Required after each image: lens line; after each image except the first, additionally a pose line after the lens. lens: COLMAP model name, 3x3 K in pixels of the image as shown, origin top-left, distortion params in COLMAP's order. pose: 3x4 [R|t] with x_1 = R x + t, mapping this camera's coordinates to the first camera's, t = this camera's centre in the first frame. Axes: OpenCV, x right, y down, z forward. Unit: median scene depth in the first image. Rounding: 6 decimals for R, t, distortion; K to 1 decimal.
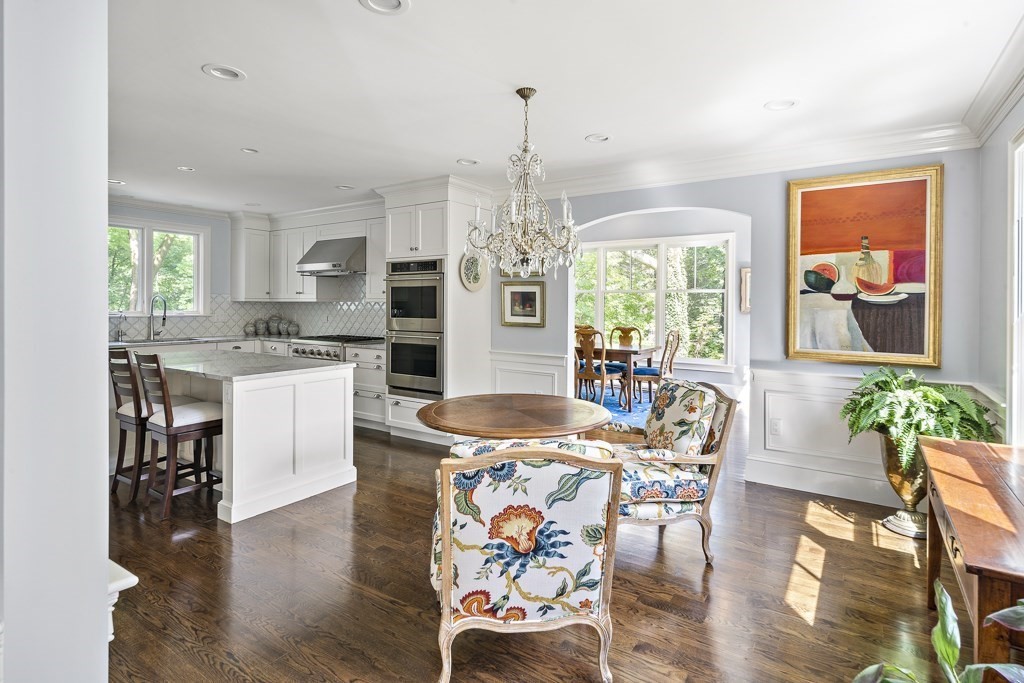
lens RADIAL K [[503.7, 0, 512.7], [0, 503.7, 302.5], [0, 0, 1]] dist [0.002317, 0.000222]
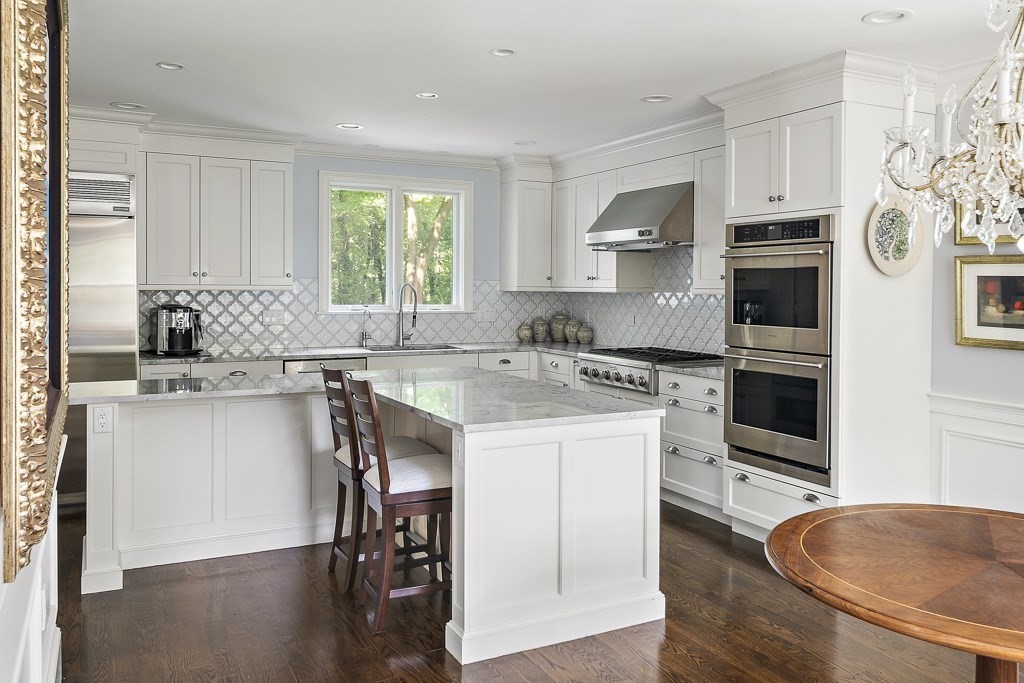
lens RADIAL K [[801.2, 0, 545.6], [0, 801.2, 304.8], [0, 0, 1]] dist [0.006618, 0.001008]
pose [[0.884621, 0.010457, -0.466194, -0.011024], [0.000347, 0.999734, 0.023082, -0.011658], [0.466311, -0.020580, 0.884382, 0.114581]]
